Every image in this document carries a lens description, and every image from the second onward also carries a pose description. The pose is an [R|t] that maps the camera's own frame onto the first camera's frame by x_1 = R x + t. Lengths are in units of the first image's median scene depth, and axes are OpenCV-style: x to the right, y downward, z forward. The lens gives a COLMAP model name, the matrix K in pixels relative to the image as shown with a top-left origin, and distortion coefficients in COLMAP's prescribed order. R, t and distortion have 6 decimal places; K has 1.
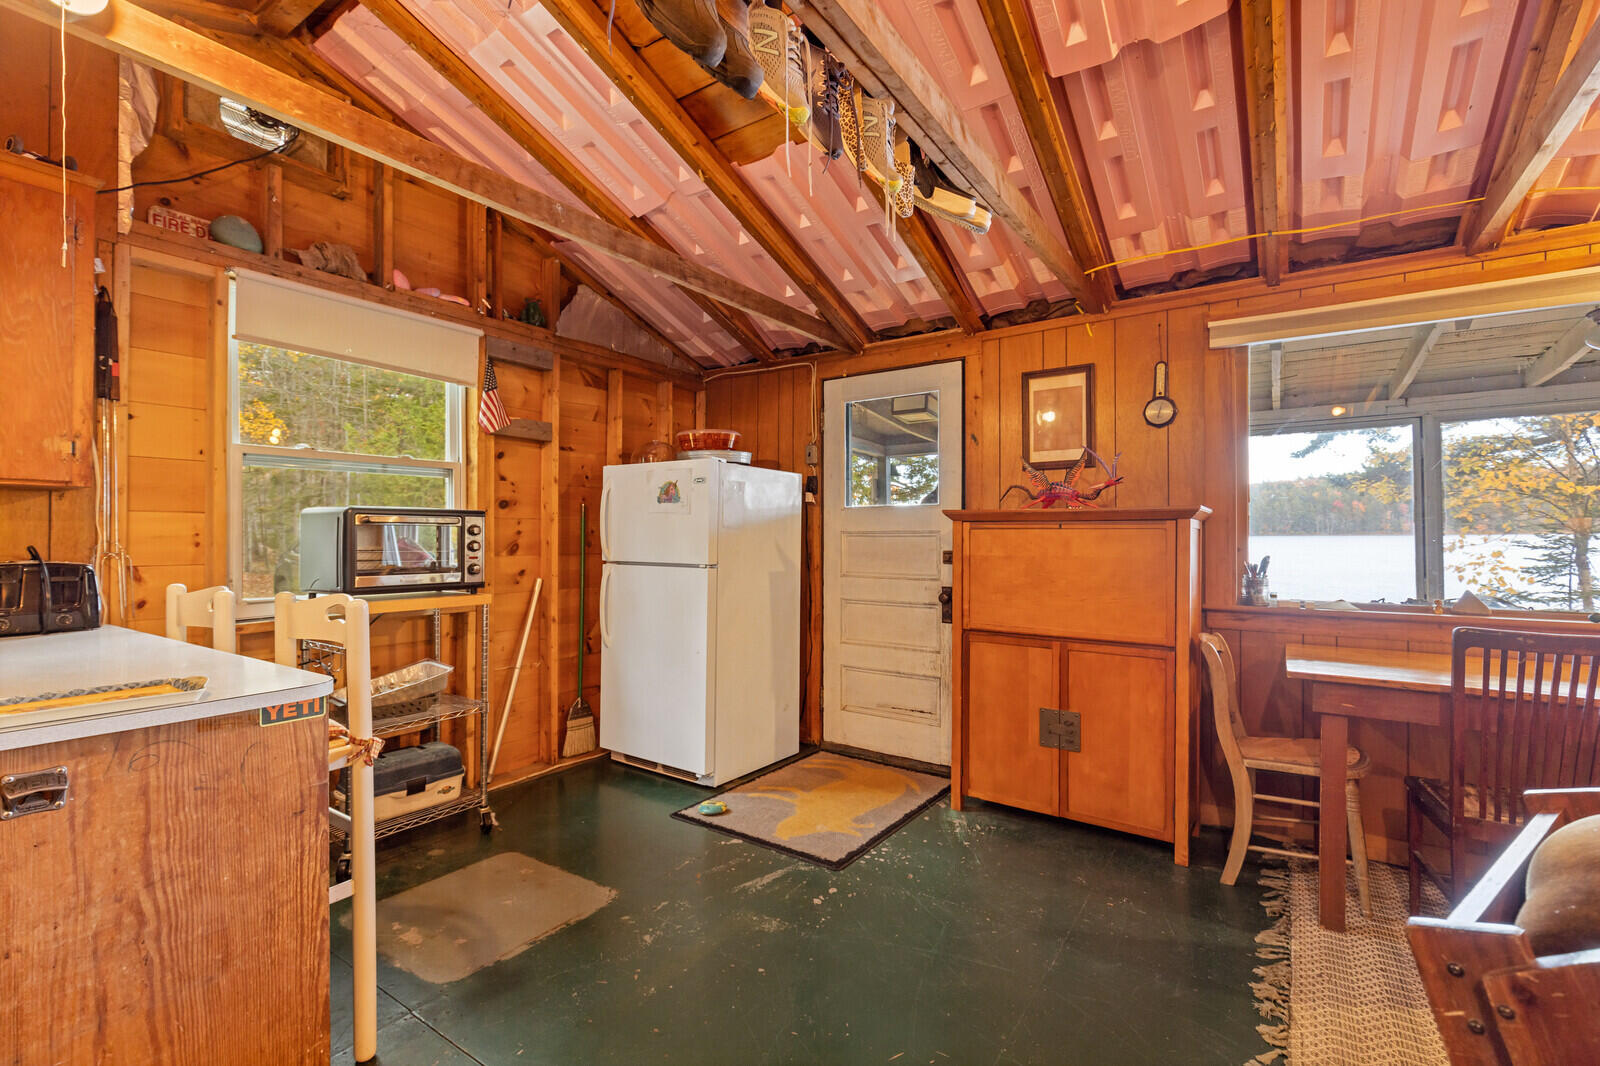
lens RADIAL K [[718.6, 0, 788.6], [0, 718.6, 528.8], [0, 0, 1]] dist [-0.000016, -0.001620]
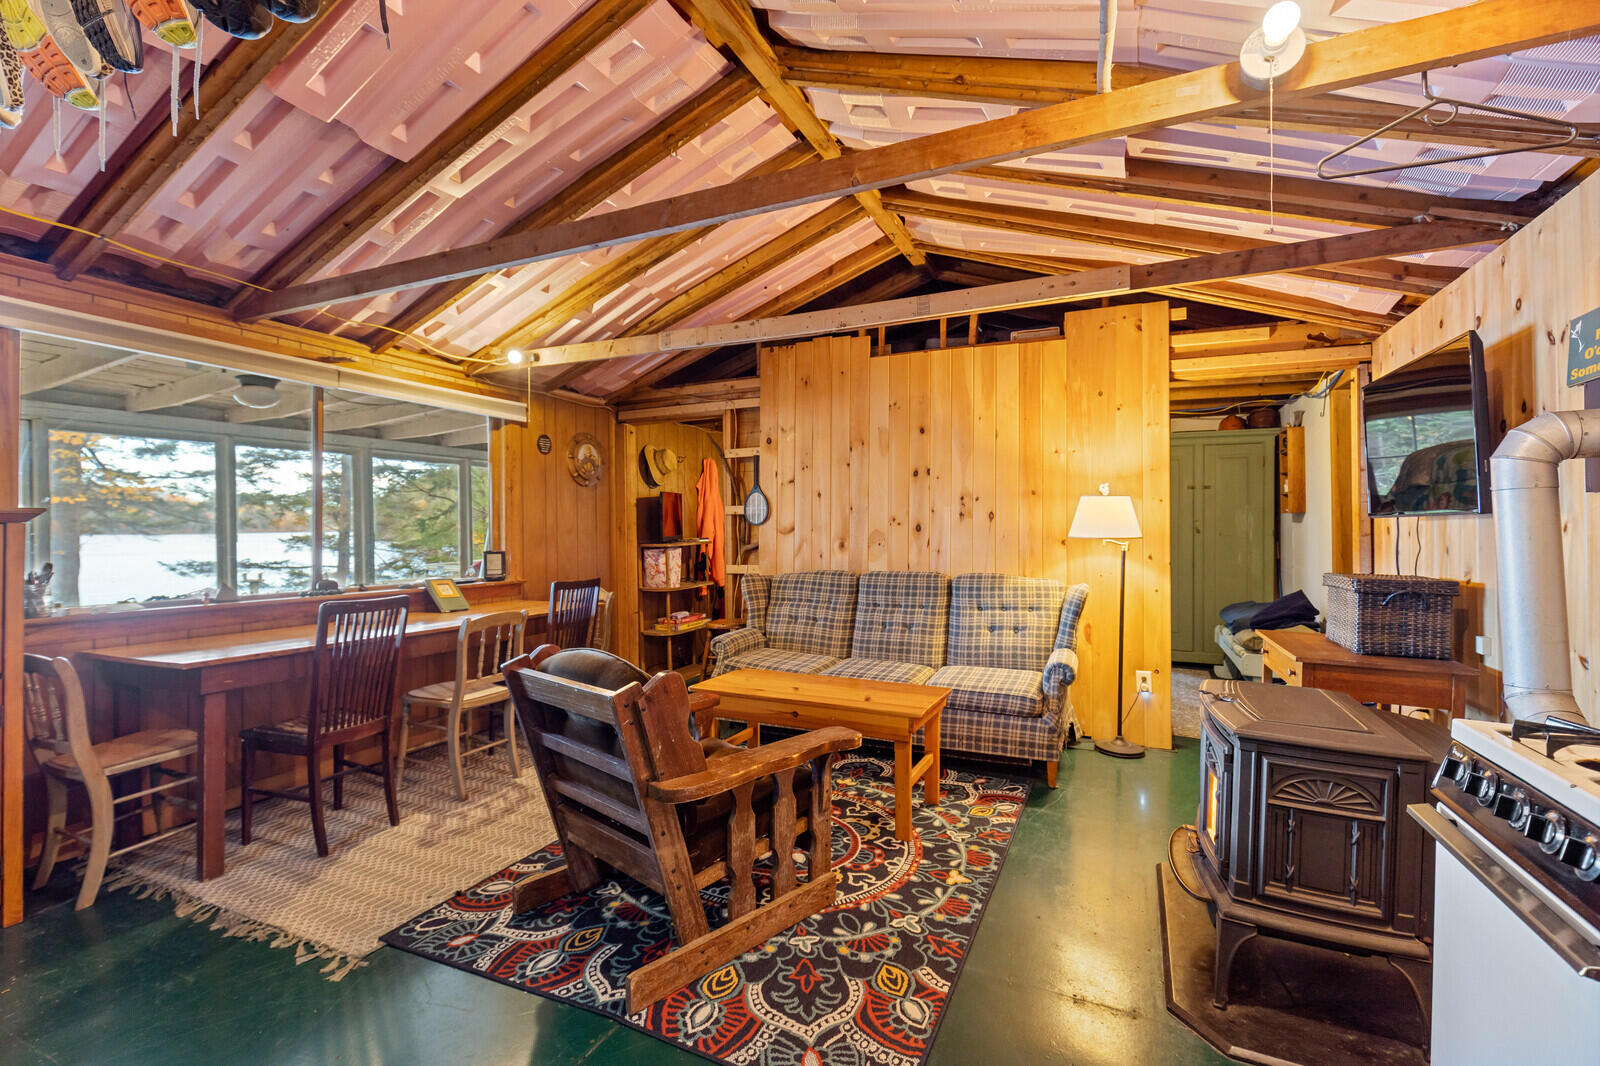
lens RADIAL K [[718.6, 0, 789.1], [0, 718.6, 526.2], [0, 0, 1]] dist [-0.000016, -0.001620]
pose [[-0.168547, 0.010910, 0.985633, -0.341664], [-0.001469, 0.999935, -0.011320, -0.001756], [-0.985692, -0.003356, -0.168520, 0.167503]]
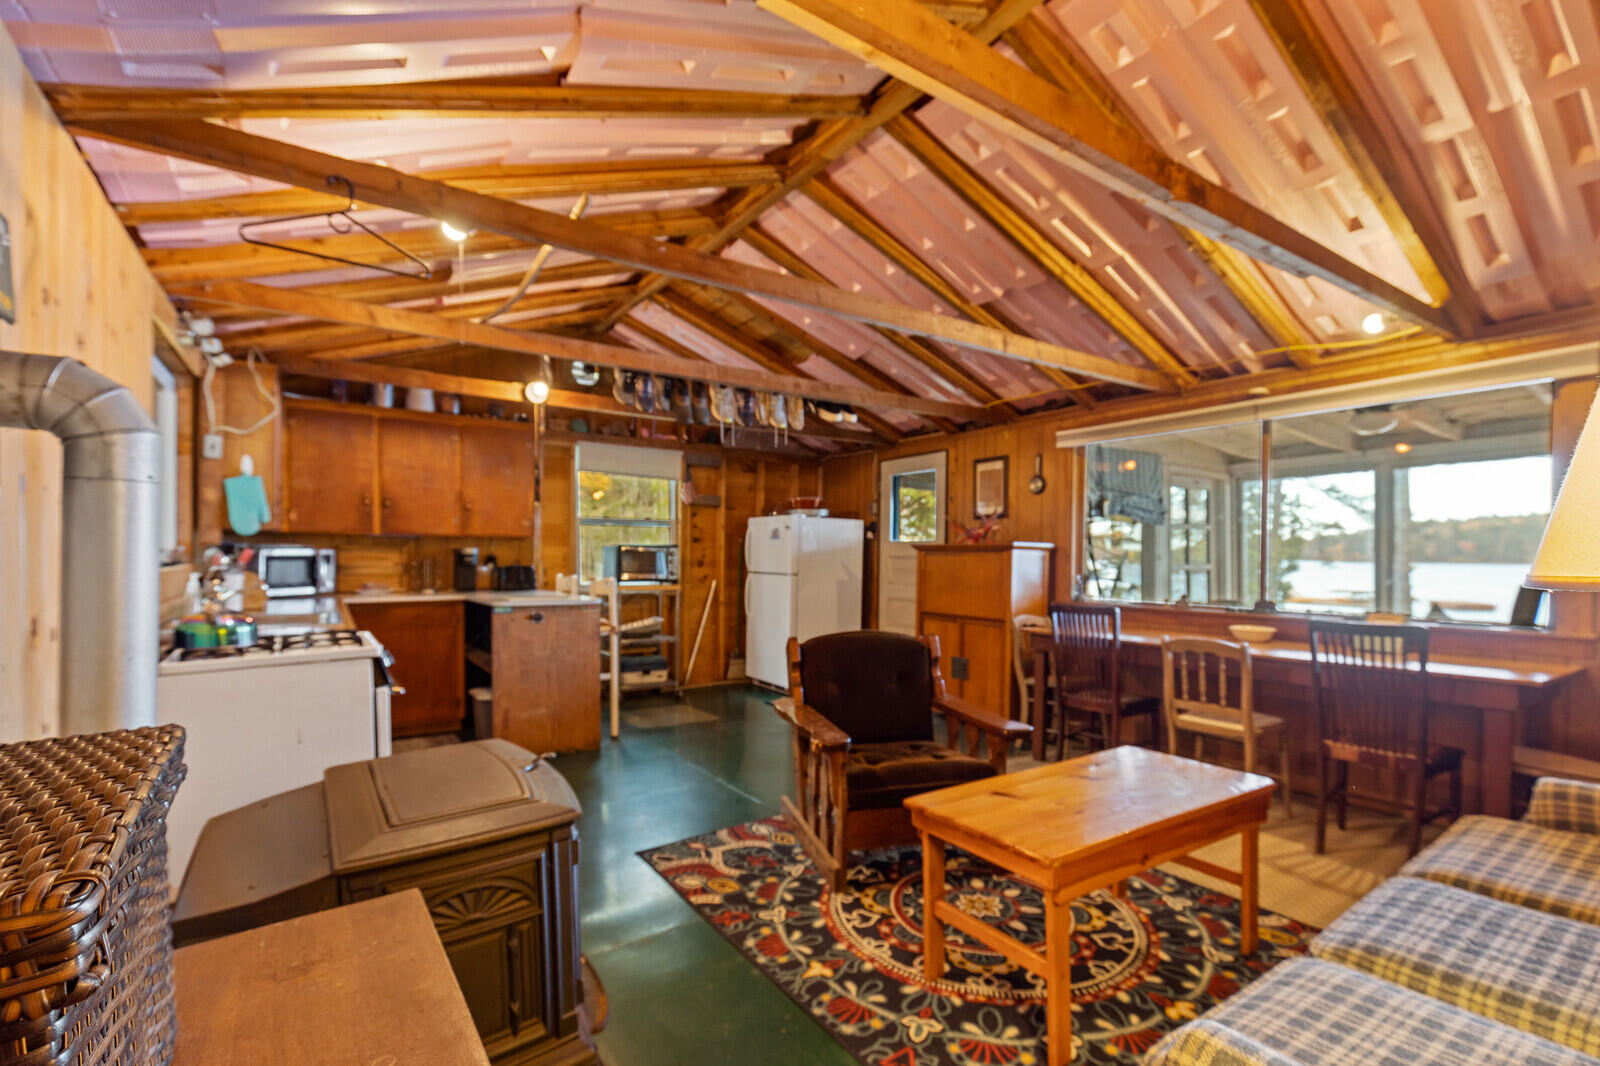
lens RADIAL K [[718.6, 0, 784.6], [0, 718.6, 558.3], [0, 0, 1]] dist [-0.000016, -0.001620]
pose [[0.928833, 0.007234, -0.370428, 0.514524], [-0.004622, 0.999958, 0.007938, -0.003422], [0.370469, -0.005661, 0.928827, -0.660108]]
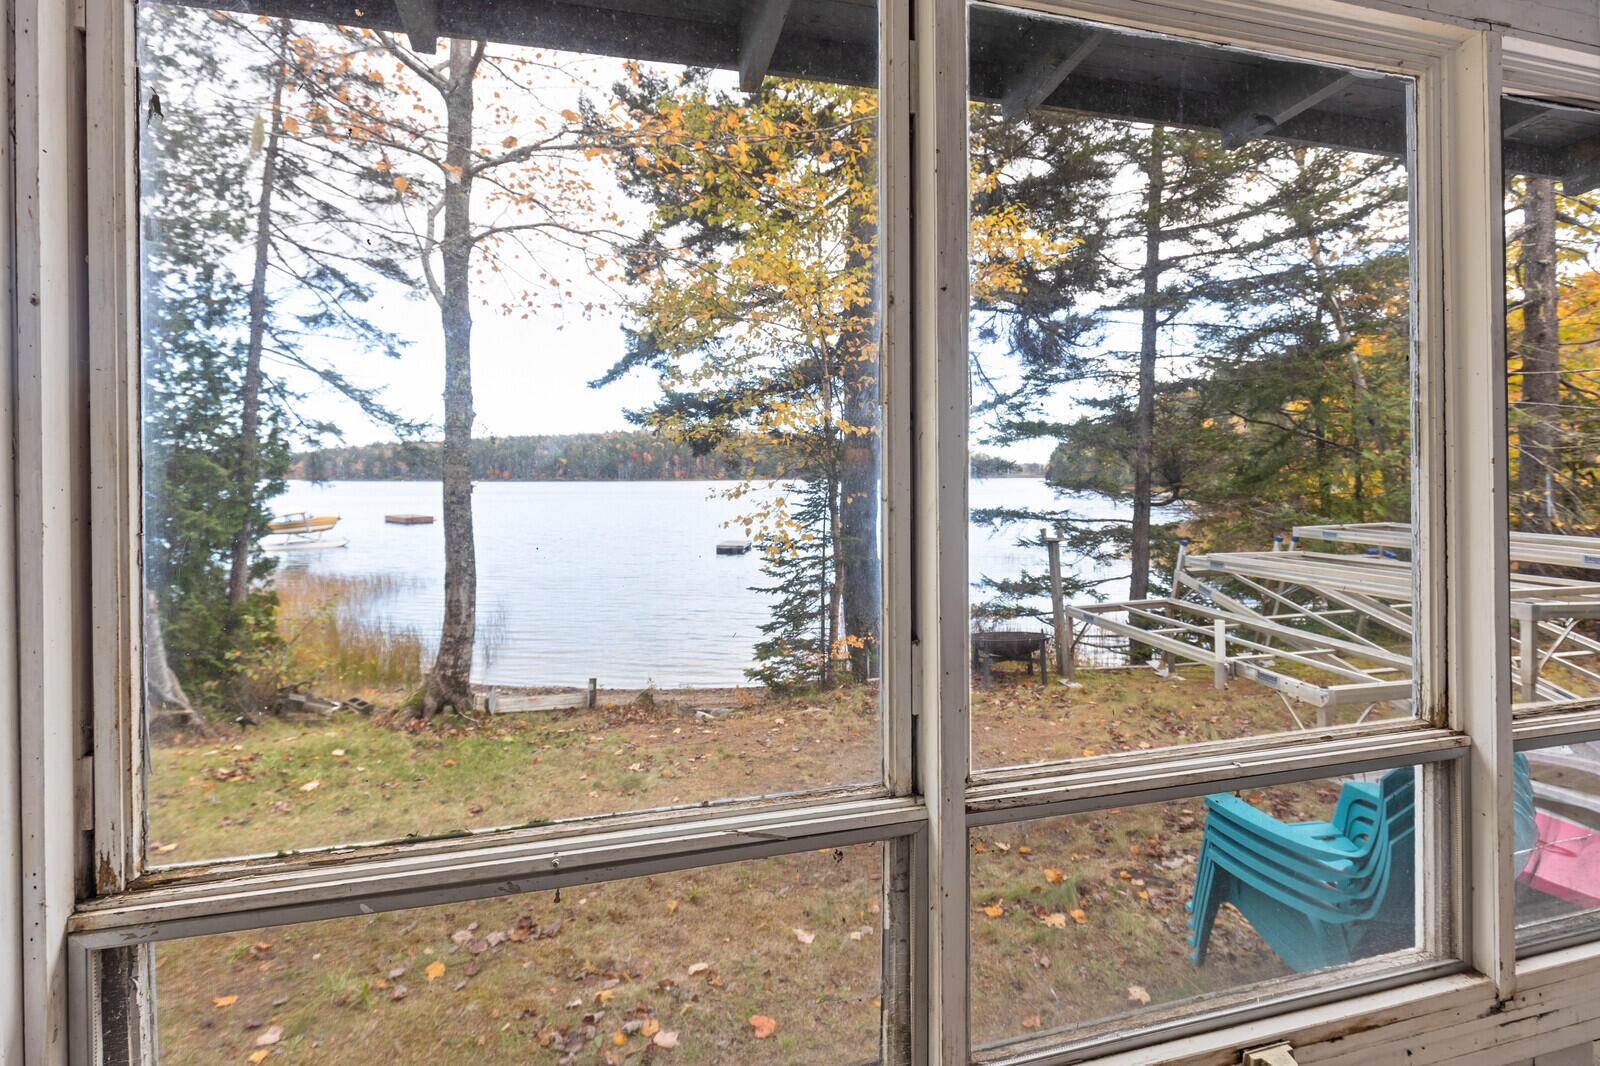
lens RADIAL K [[718.6, 0, 767.6], [0, 718.6, 477.3], [0, 0, 1]] dist [-0.000016, -0.001620]
pose [[0.671837, 0.005680, 0.740677, 0.995352], [-0.004944, 0.999983, -0.003185, 0.029976], [-0.740682, -0.001522, 0.671854, 1.275172]]
